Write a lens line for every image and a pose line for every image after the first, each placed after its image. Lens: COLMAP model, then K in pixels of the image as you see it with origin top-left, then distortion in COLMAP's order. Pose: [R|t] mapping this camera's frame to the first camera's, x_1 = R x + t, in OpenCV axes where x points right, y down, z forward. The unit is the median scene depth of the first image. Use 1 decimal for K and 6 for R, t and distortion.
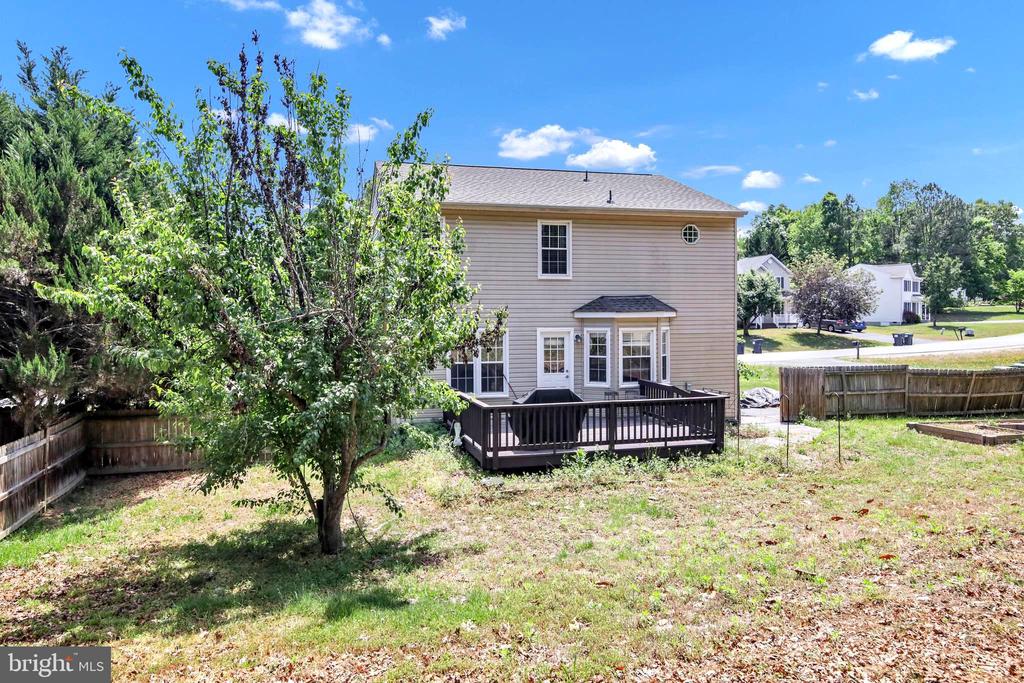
lens RADIAL K [[678.0, 0, 511.4], [0, 678.0, 339.8], [0, 0, 1]] dist [-0.000999, -0.000479]
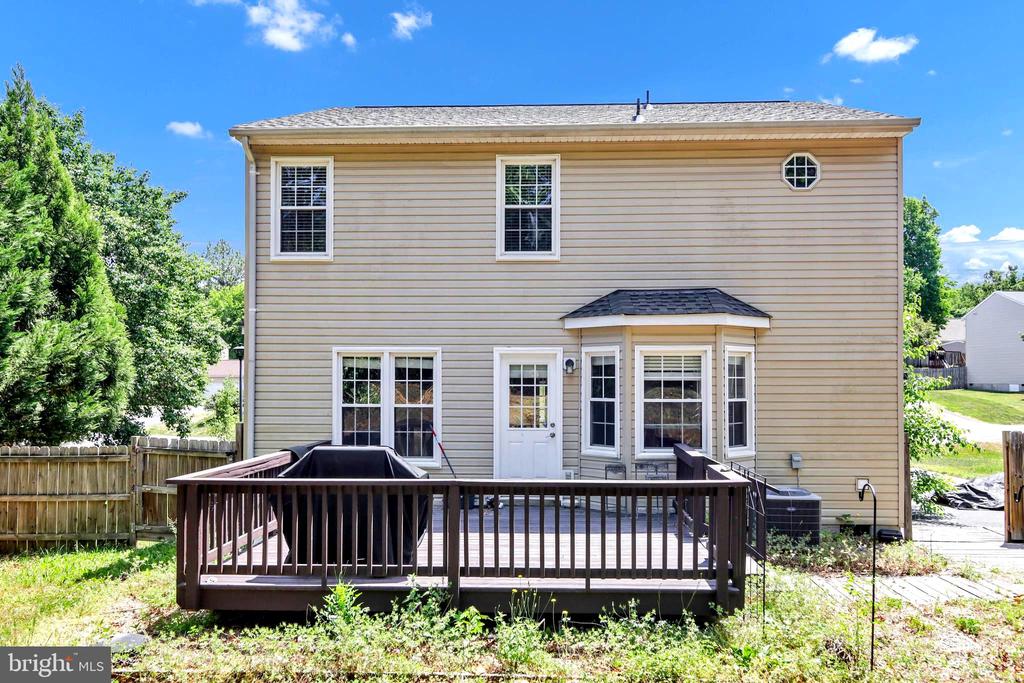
lens RADIAL K [[807.2, 0, 519.3], [0, 807.2, 374.3], [0, 0, 1]] dist [0.006921, 0.002736]
pose [[0.956267, 0.004779, -0.292456, 0.252691], [-0.015582, 0.999279, -0.034621, 0.027992], [0.292080, 0.037664, 0.955652, 0.362001]]
